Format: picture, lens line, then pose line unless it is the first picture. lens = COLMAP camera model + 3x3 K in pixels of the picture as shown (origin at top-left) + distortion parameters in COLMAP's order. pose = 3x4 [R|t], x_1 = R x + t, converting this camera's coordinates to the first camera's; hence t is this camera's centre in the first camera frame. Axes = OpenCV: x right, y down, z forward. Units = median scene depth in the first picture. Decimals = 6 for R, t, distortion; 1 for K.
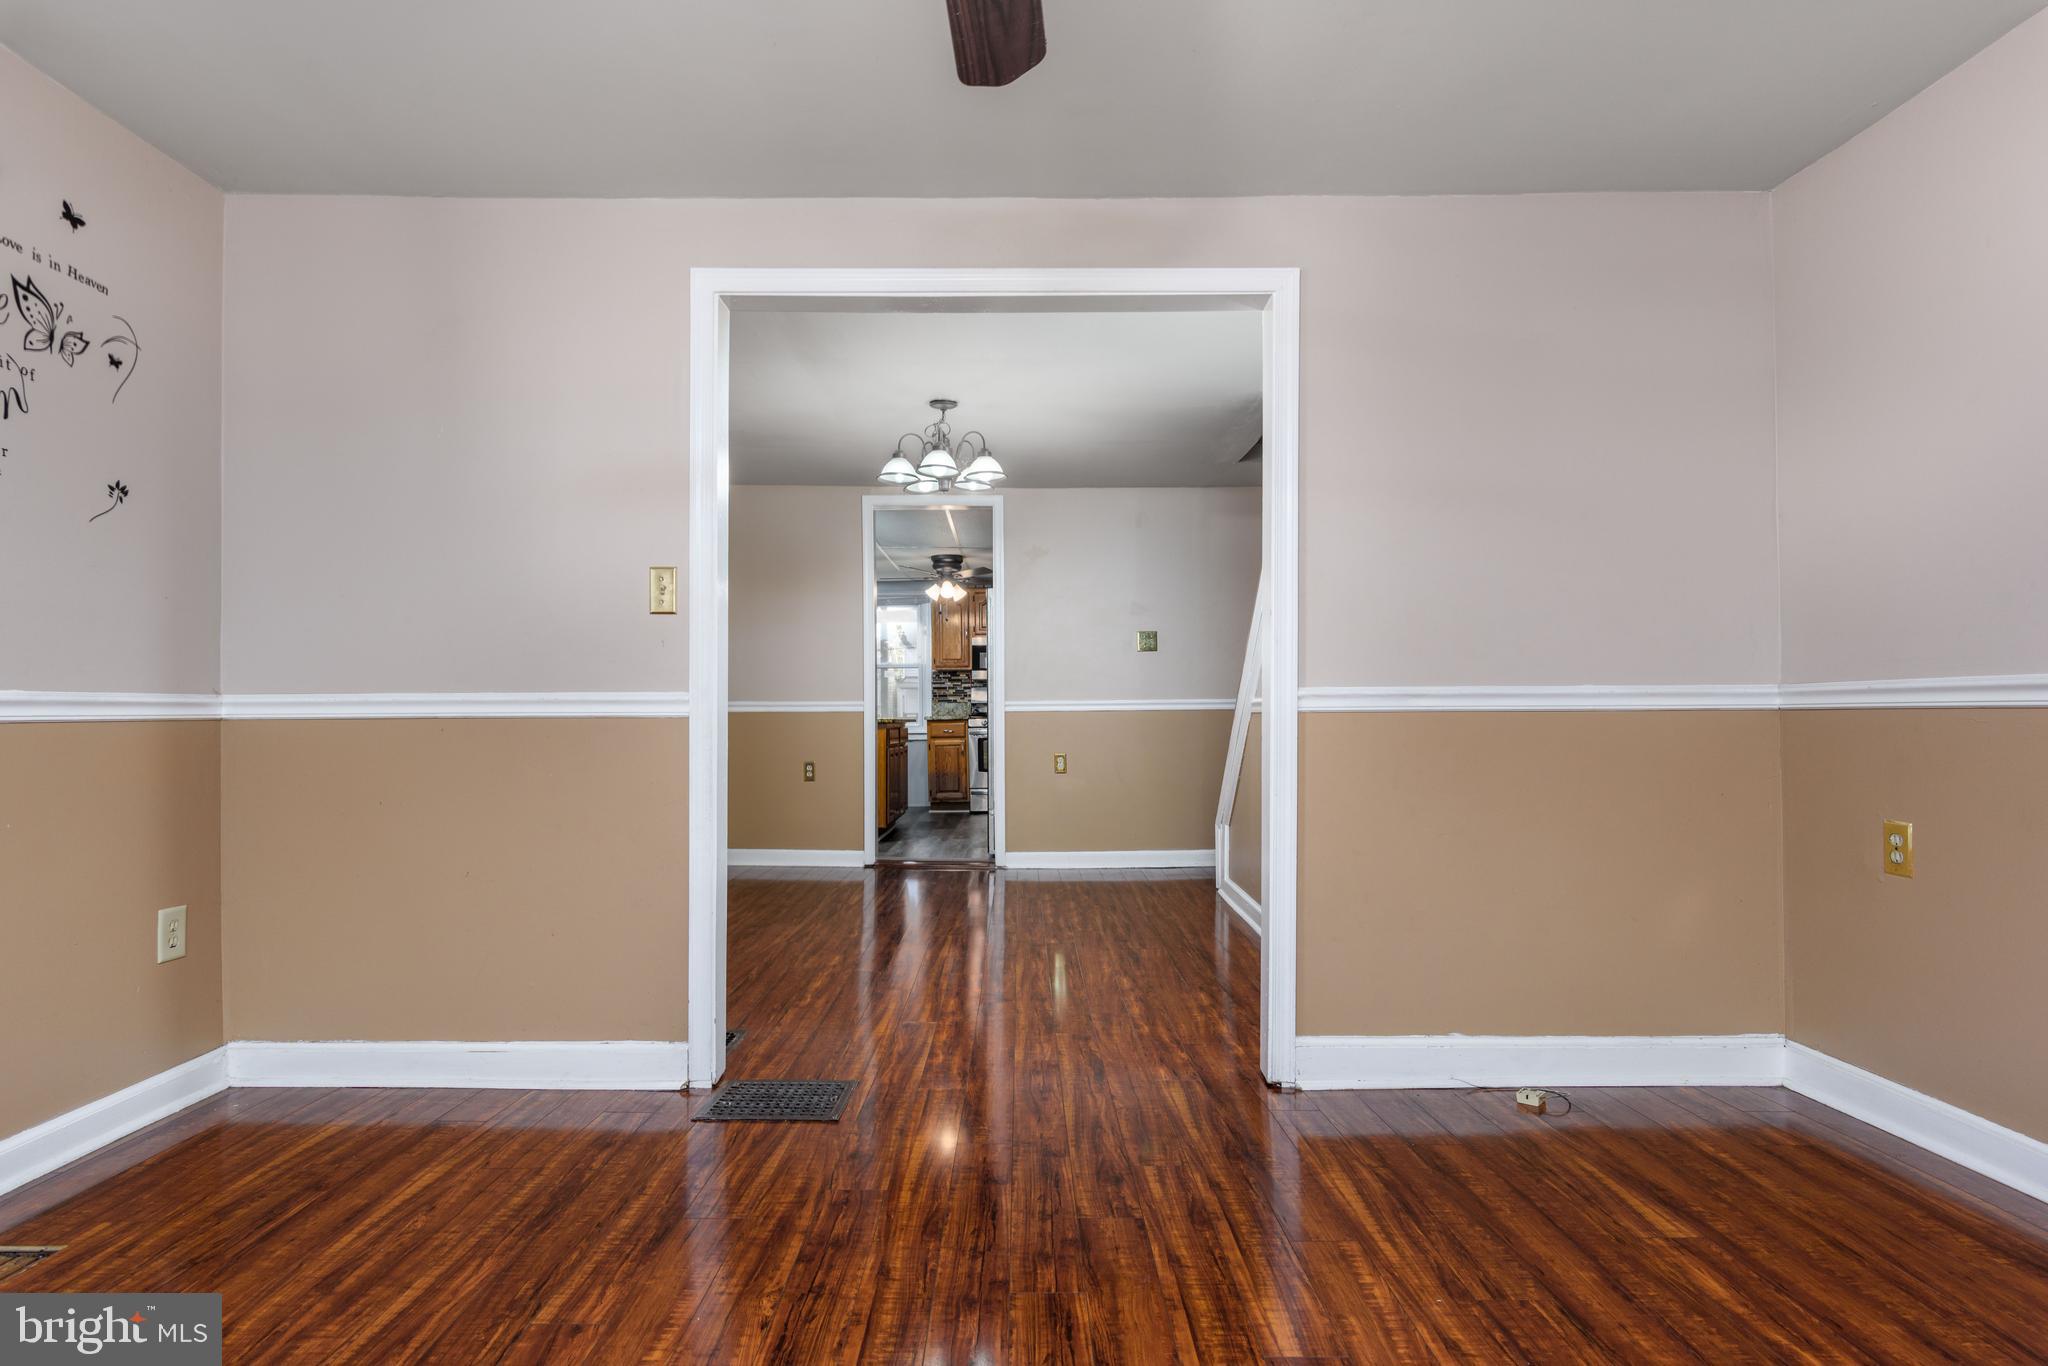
lens RADIAL K [[1013.5, 0, 1012.5], [0, 1013.5, 705.3], [0, 0, 1]] dist [0.000287, 0.000280]
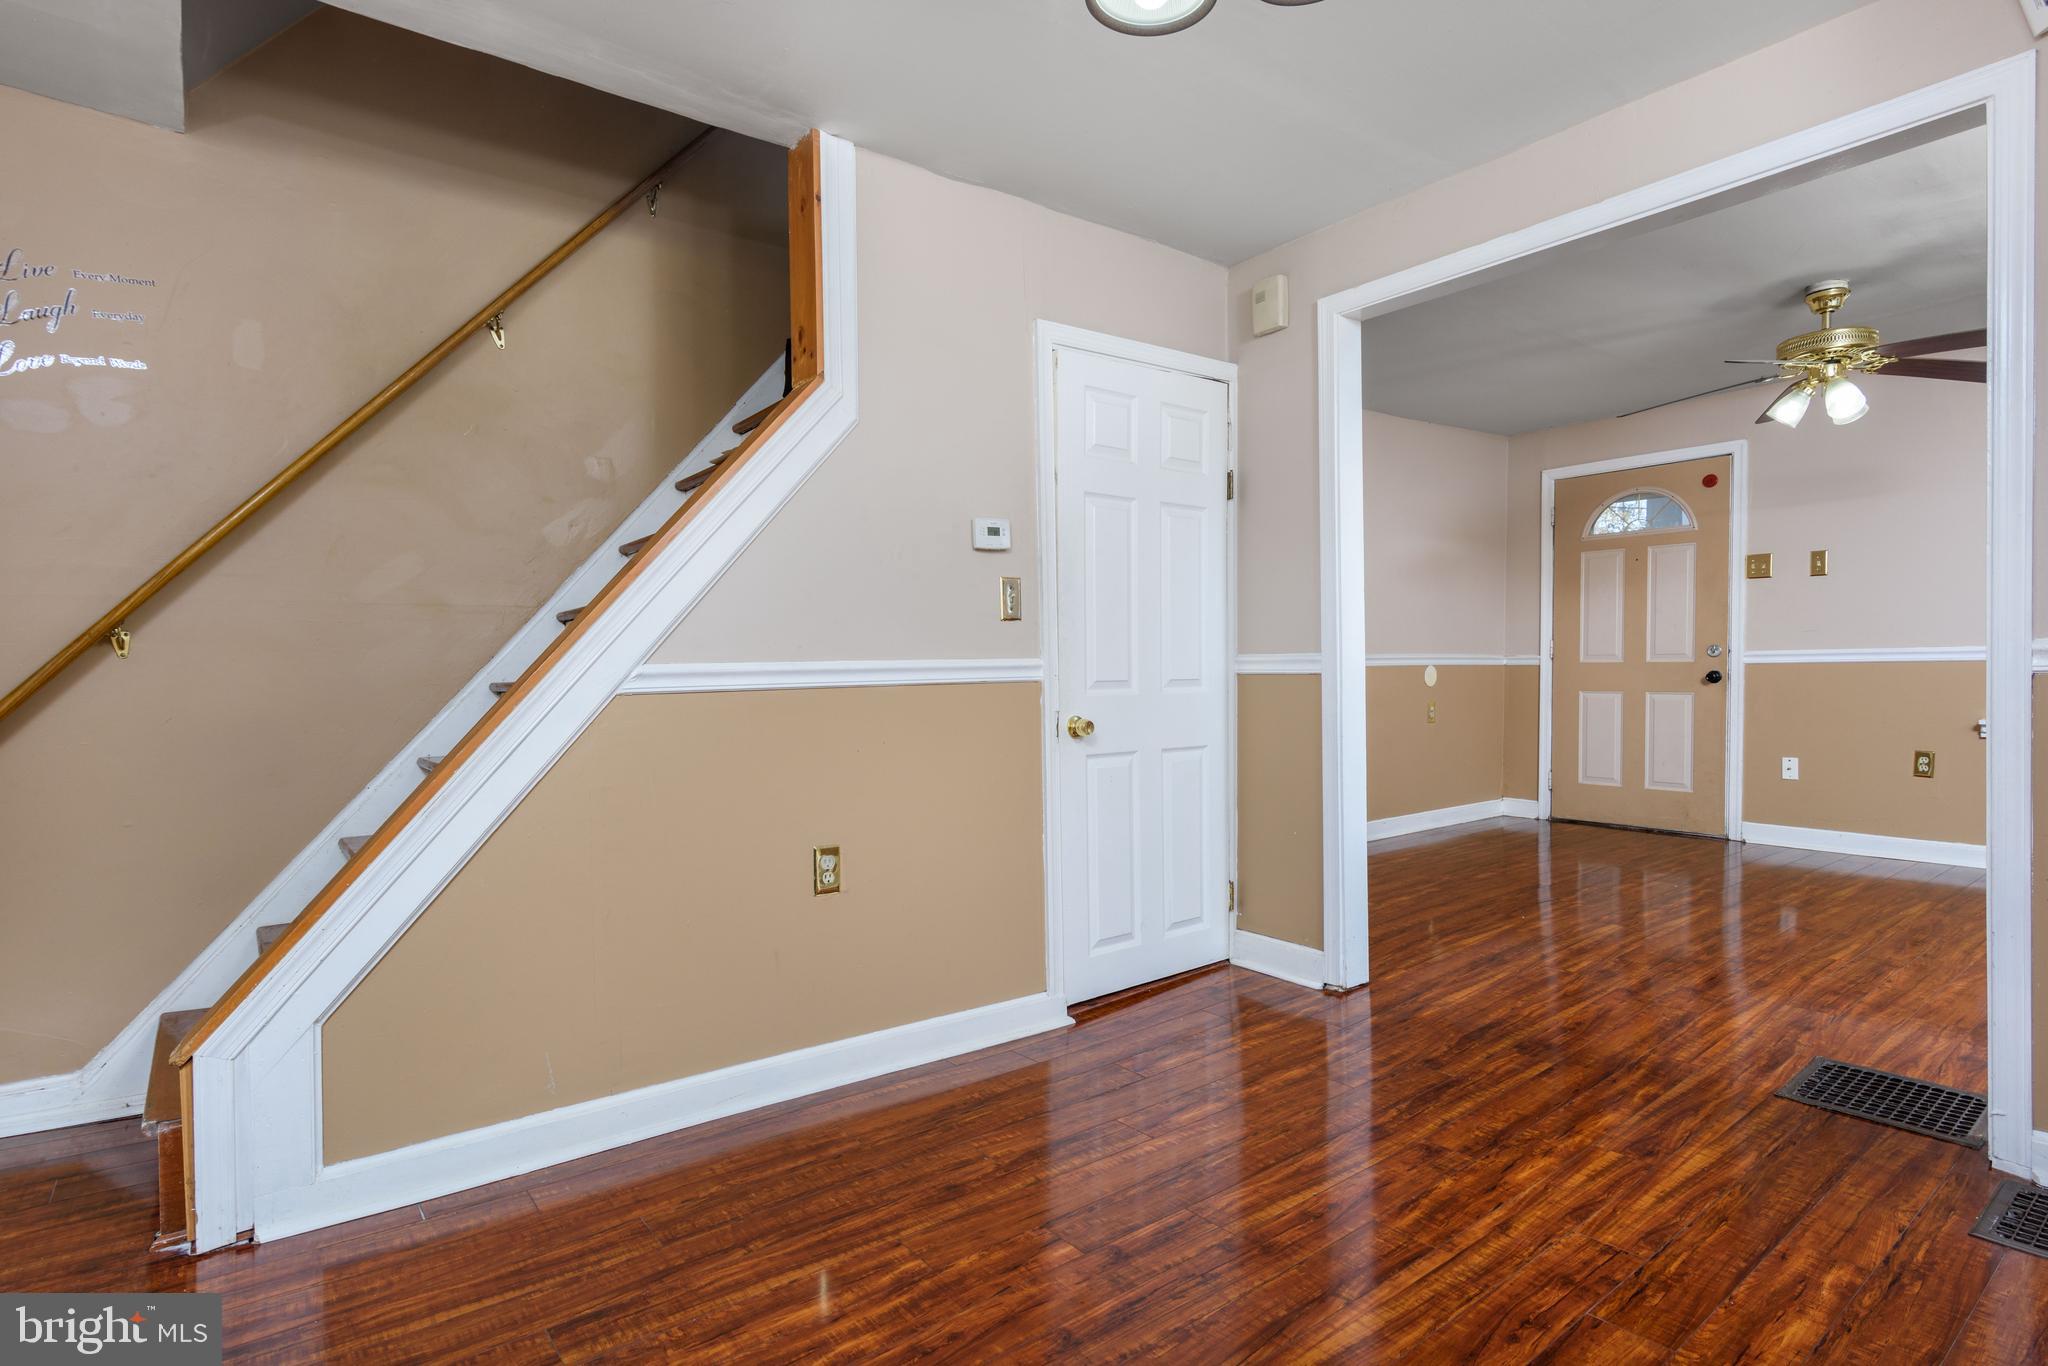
lens RADIAL K [[1013.5, 0, 1012.5], [0, 1013.5, 705.3], [0, 0, 1]] dist [0.000287, 0.000280]
pose [[-0.609917, -0.019007, 0.792237, -0.447125], [0.013932, 0.999301, 0.034701, -0.006024], [-0.792343, 0.032202, -0.609225, 2.086091]]
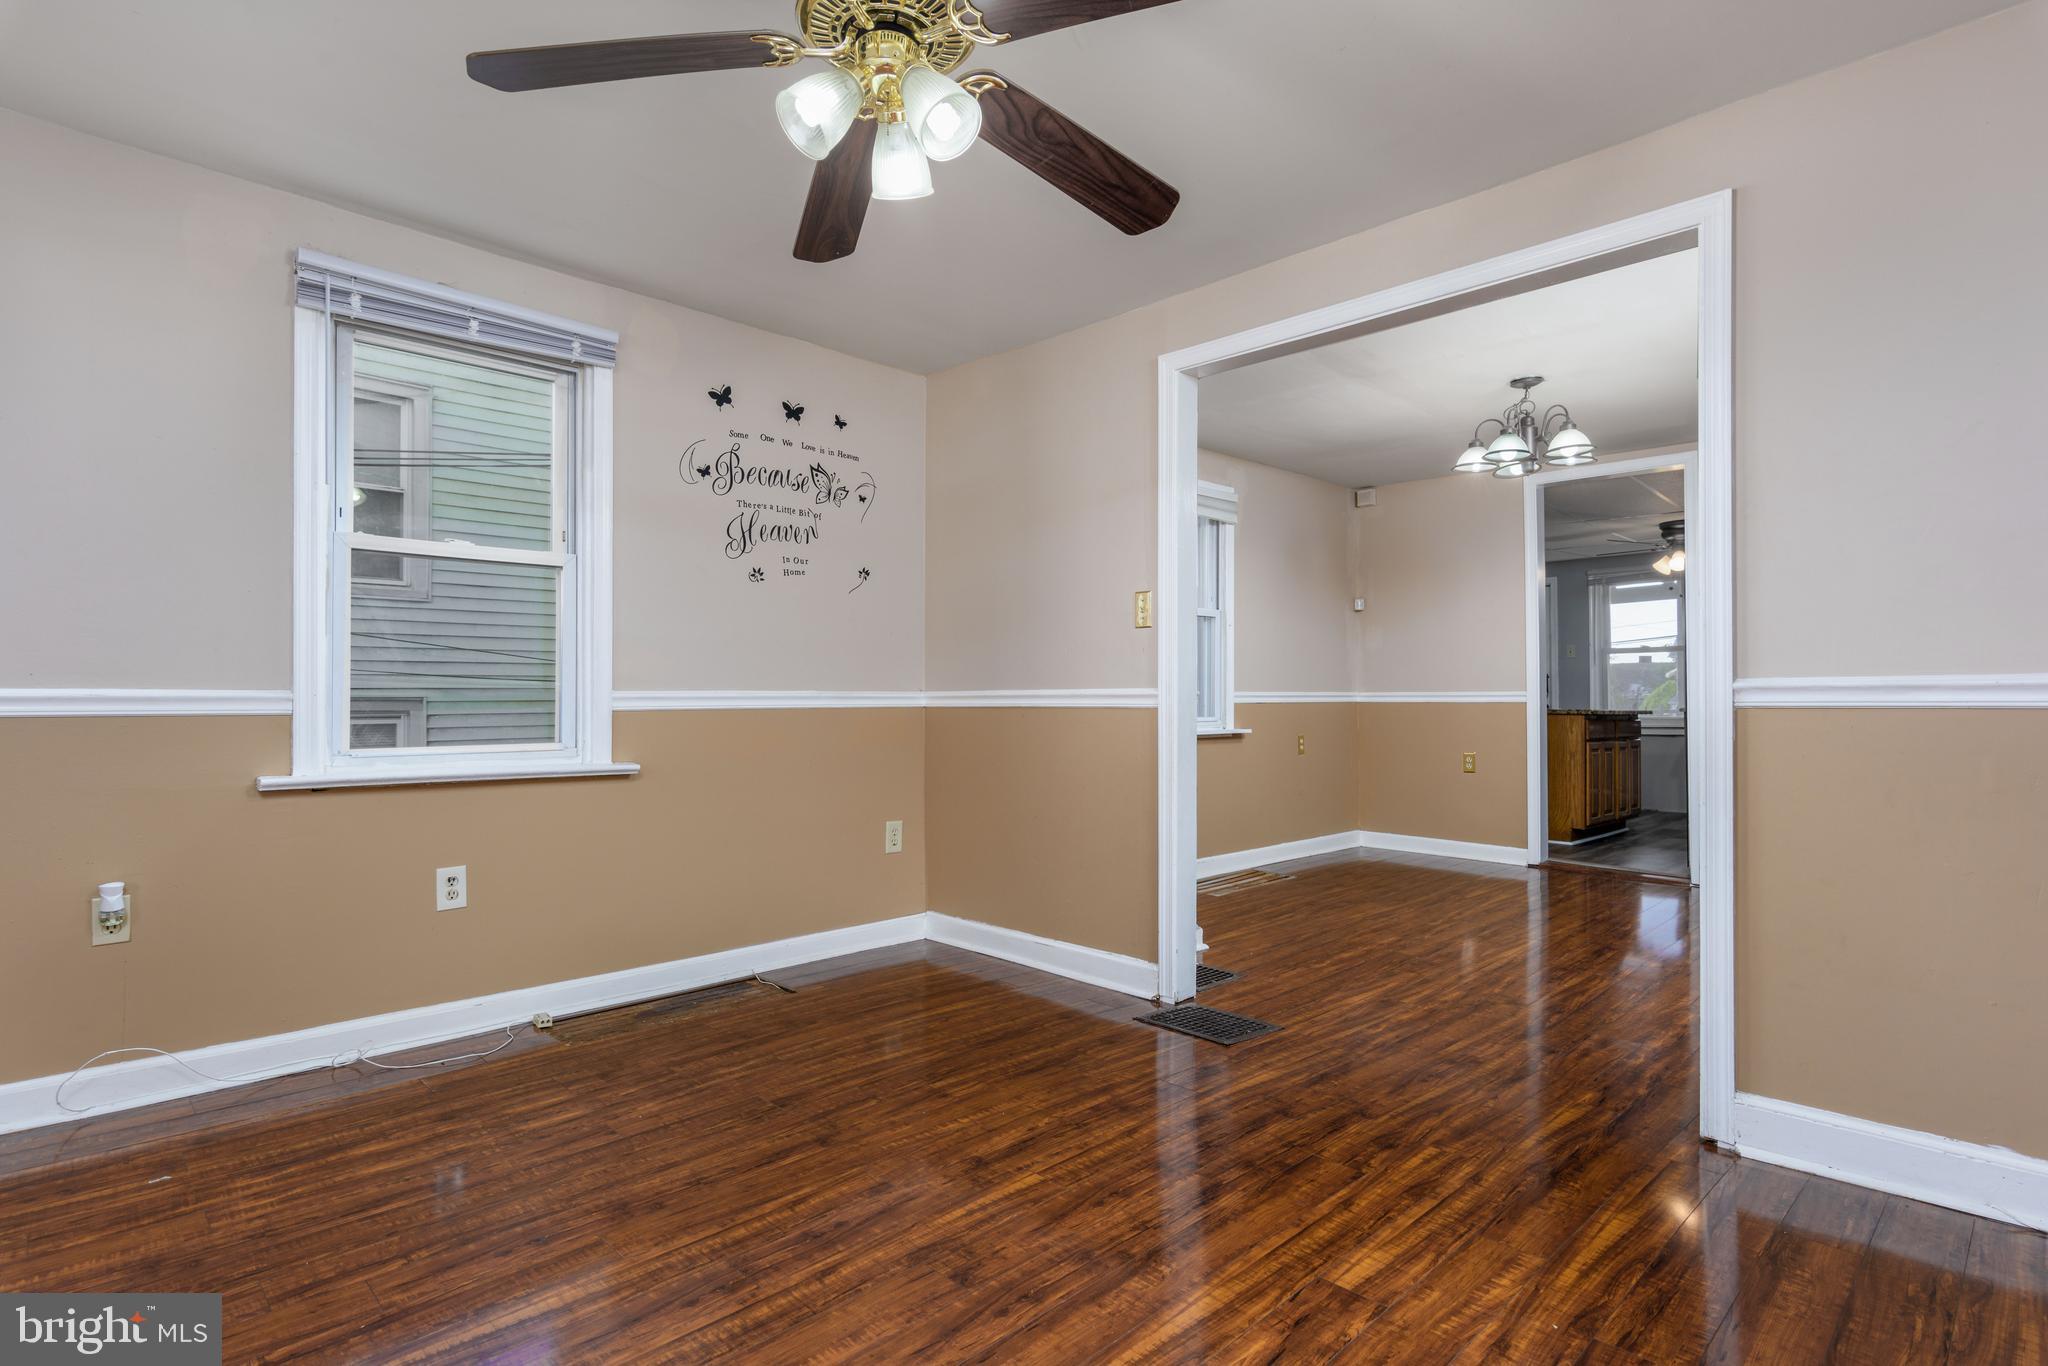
lens RADIAL K [[1023.4, 0, 1024.0], [0, 1023.4, 683.0], [0, 0, 1]] dist [0.001125, -0.000416]
pose [[0.708471, -0.009135, -0.705680, 0.467929], [0.002265, 0.999941, -0.010670, -0.006788], [0.705736, 0.005961, 0.708450, -0.029281]]
